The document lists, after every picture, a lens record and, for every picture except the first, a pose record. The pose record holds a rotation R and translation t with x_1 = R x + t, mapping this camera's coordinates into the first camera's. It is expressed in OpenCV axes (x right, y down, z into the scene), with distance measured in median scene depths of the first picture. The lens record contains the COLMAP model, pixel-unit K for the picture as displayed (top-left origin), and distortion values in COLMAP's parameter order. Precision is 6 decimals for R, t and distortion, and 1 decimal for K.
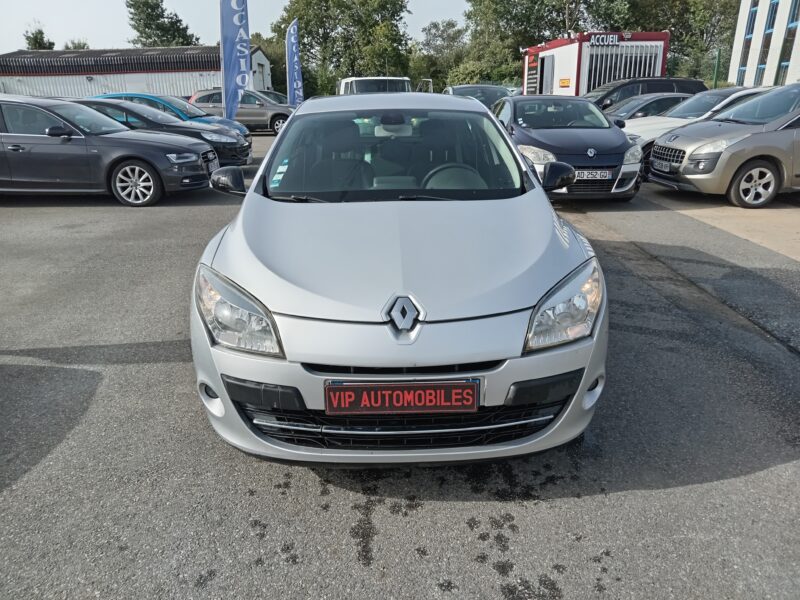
lens RADIAL K [[605.4, 0, 383.0], [0, 605.4, 296.5], [0, 0, 1]] dist [-0.003365, -0.002013]
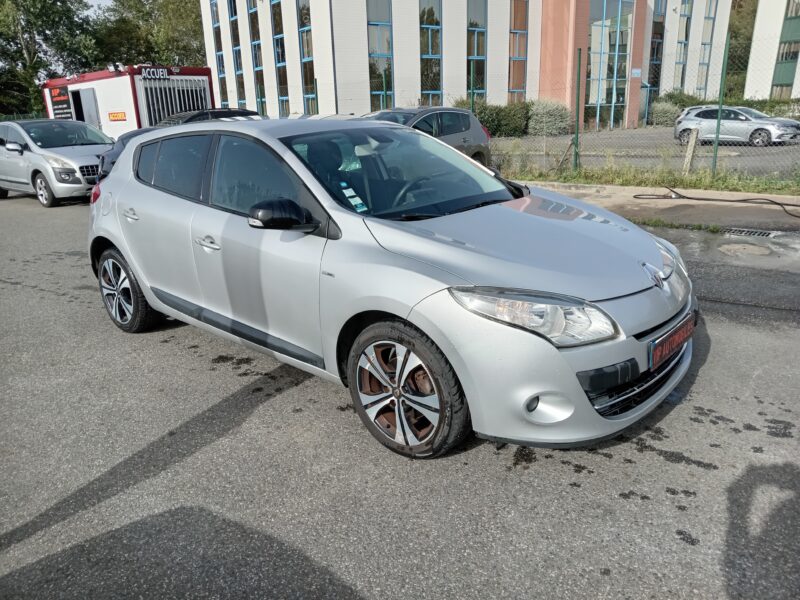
lens RADIAL K [[608.2, 0, 400.0], [0, 608.2, 300.0], [0, 0, 1]] dist [-0.024605, 0.005037]
pose [[0.674412, -0.226295, 0.702822, -0.149851], [0.259664, 0.963761, 0.061145, -0.016996], [-0.691189, 0.141261, 0.708733, 0.059843]]
